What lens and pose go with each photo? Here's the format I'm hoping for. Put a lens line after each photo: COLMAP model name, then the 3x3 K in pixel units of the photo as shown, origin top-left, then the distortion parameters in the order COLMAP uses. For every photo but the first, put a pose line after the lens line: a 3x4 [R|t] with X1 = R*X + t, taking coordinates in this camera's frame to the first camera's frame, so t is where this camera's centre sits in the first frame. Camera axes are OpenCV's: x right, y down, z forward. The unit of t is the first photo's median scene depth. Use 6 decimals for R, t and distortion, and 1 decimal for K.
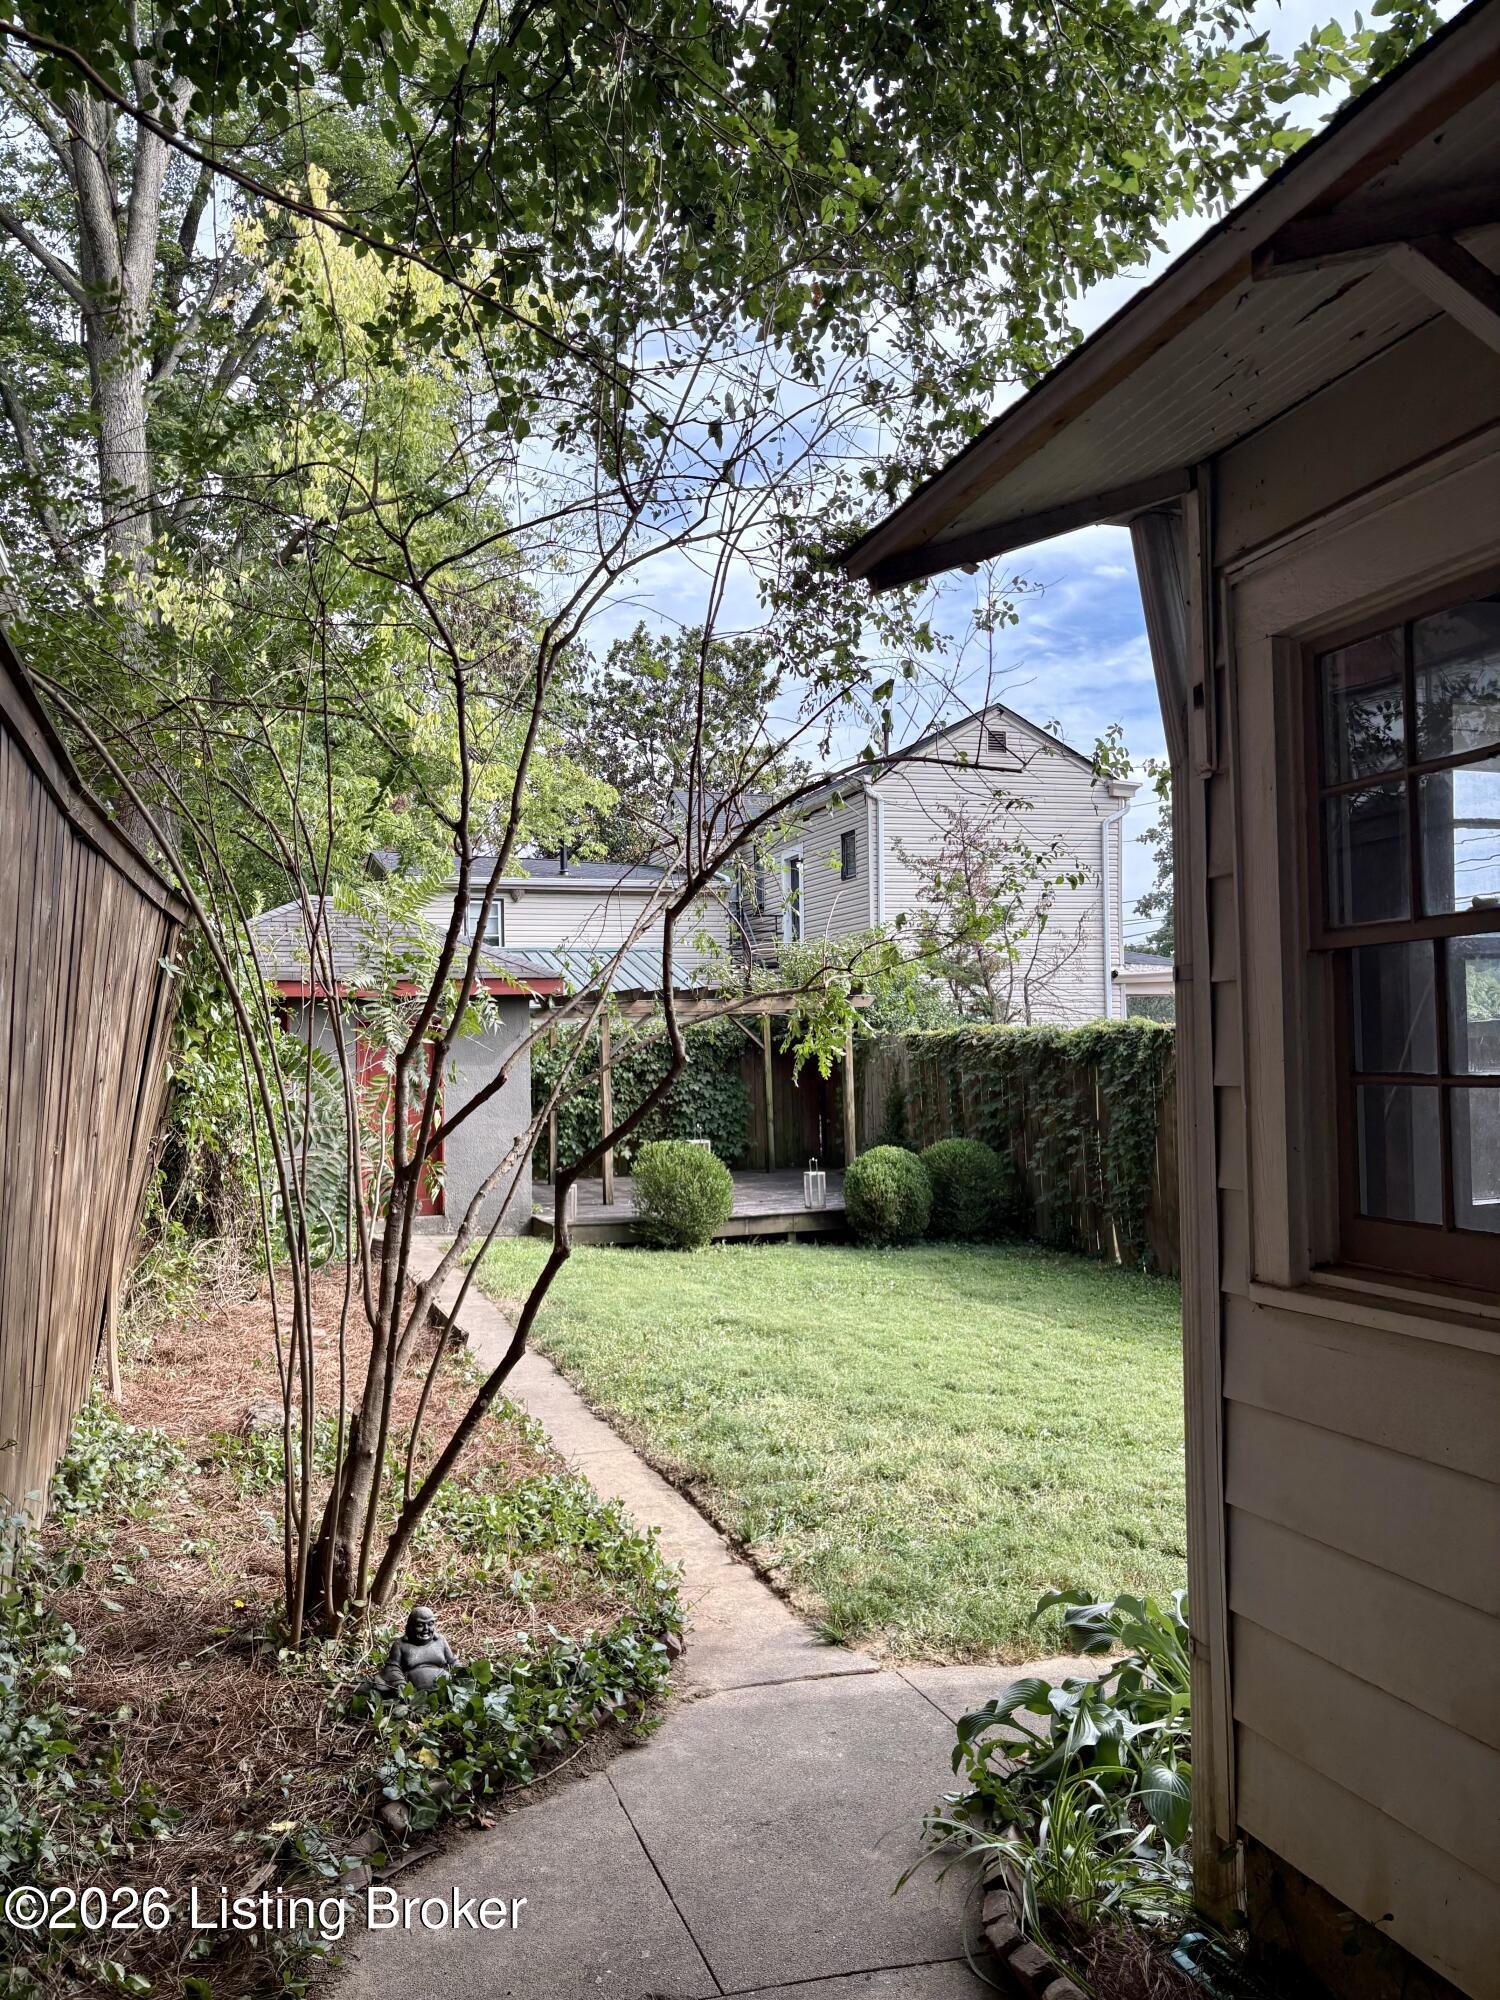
lens RADIAL K [[1500.9, 0, 742.3], [0, 1500.9, 1076.0], [0, 0, 1]] dist [0.254344, 0.000286]
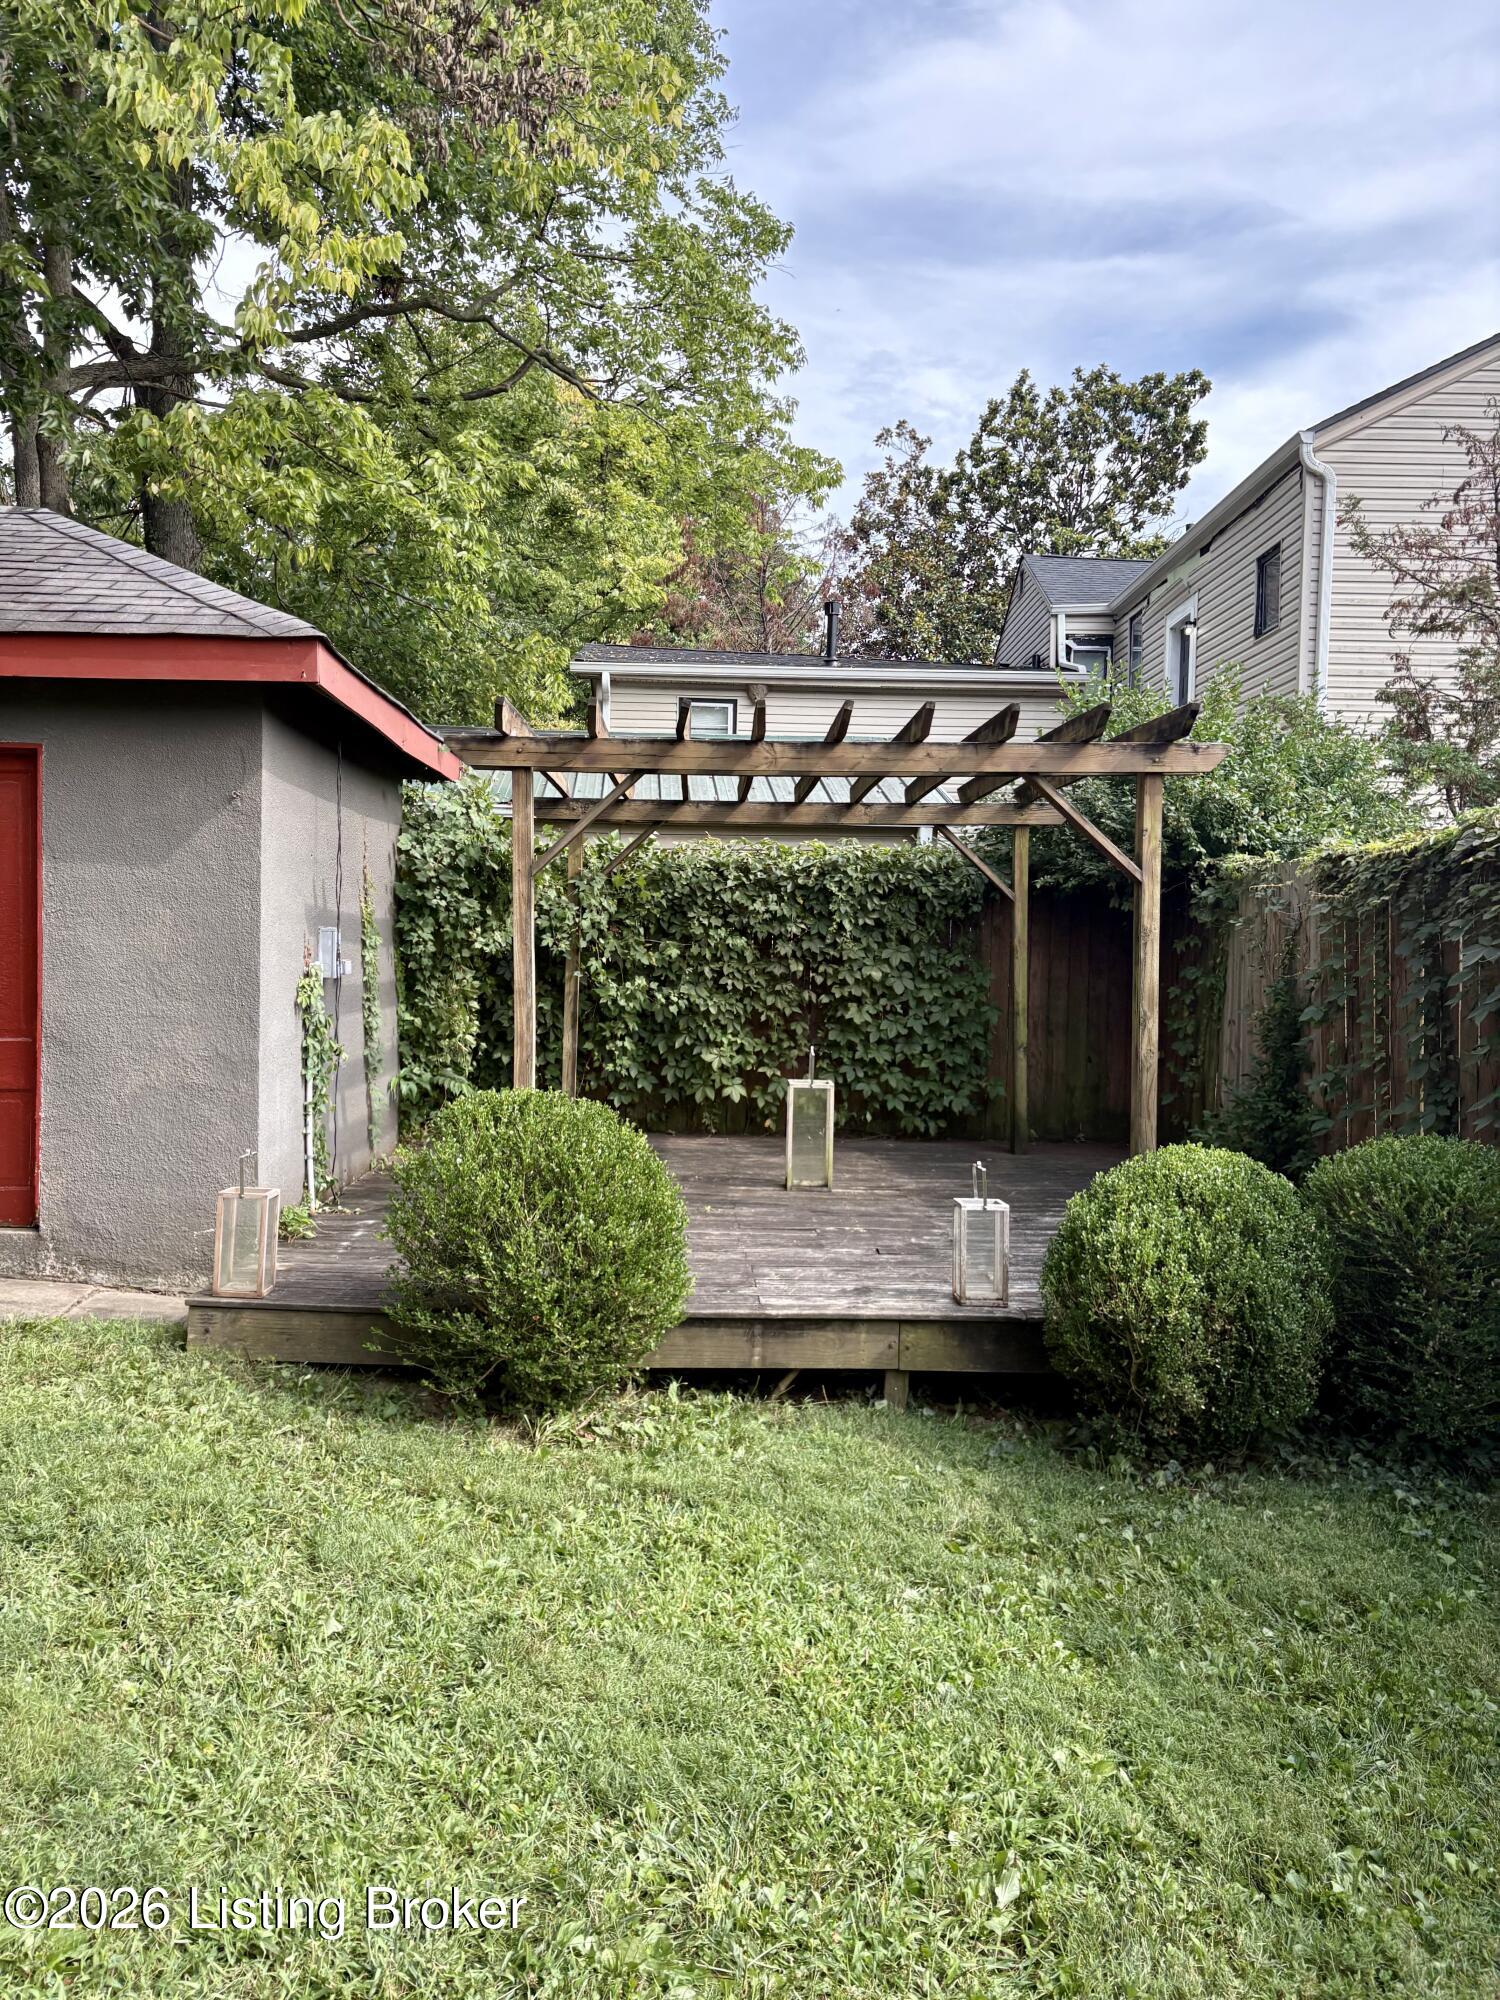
lens RADIAL K [[1516.4, 0, 699.0], [0, 1516.4, 1001.9], [0, 0, 1]] dist [0.028074, 0.001212]
pose [[0.946891, 0.049418, -0.317735, 0.097060], [-0.045551, 0.998770, 0.019592, 0.013232], [0.318312, -0.004079, 0.947977, 0.646067]]
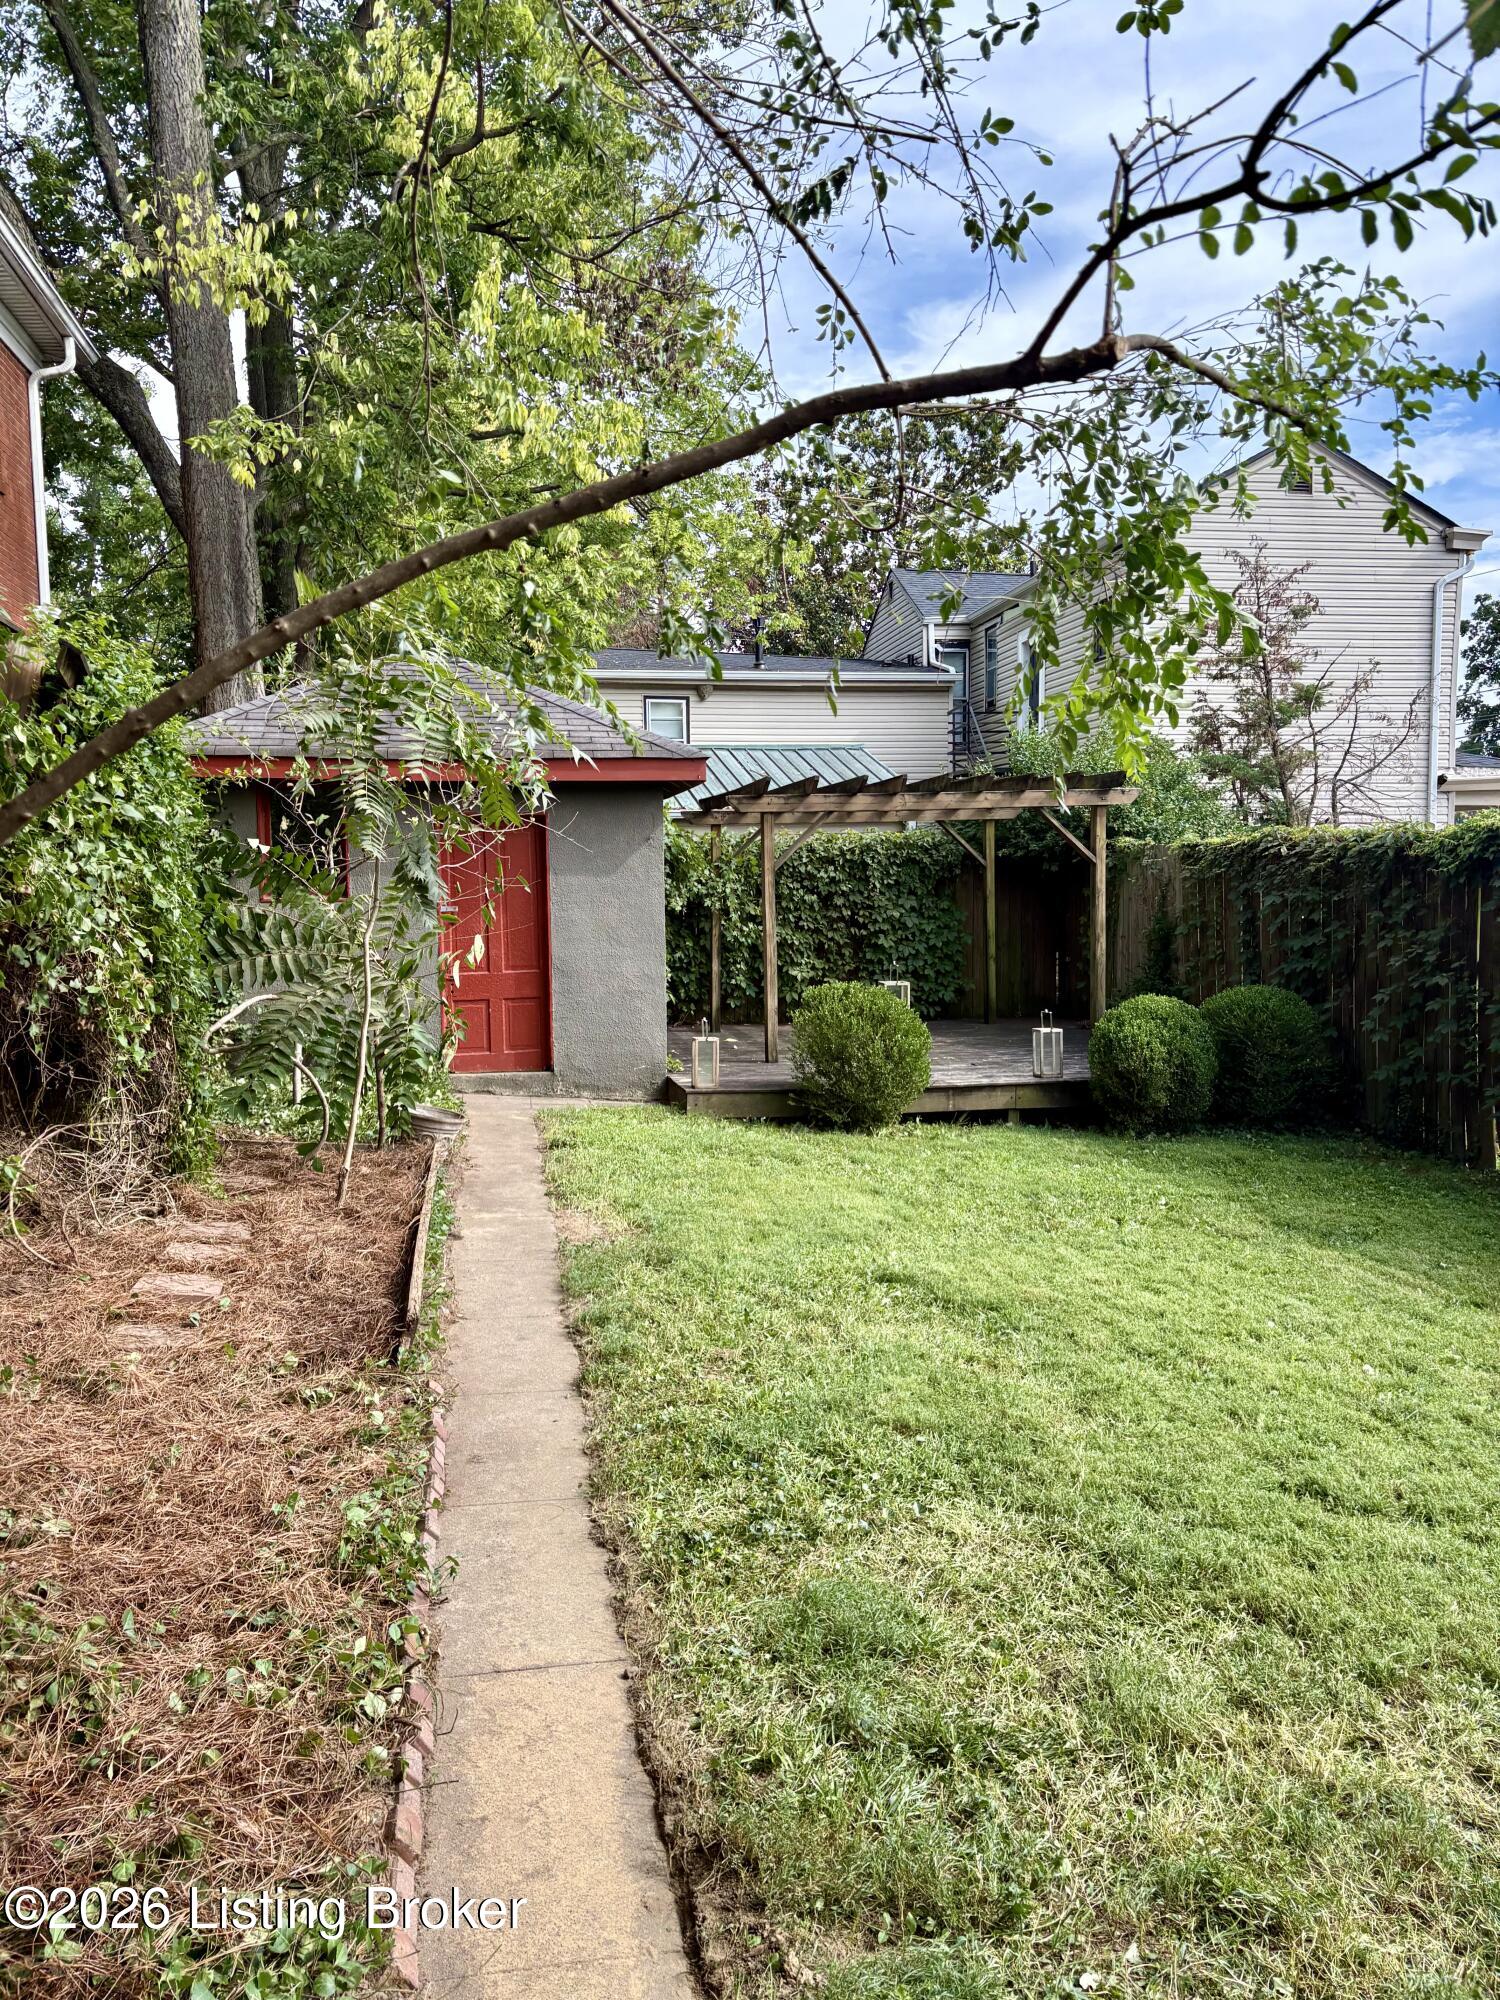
lens RADIAL K [[1507.8, 0, 693.4], [0, 1507.8, 1038.8], [0, 0, 1]] dist [0.069052, -0.142429]
pose [[0.983392, 0.026159, -0.179601, 0.010820], [-0.010963, 0.996314, 0.085082, 0.008361], [0.181164, -0.081700, 0.980053, 0.249416]]
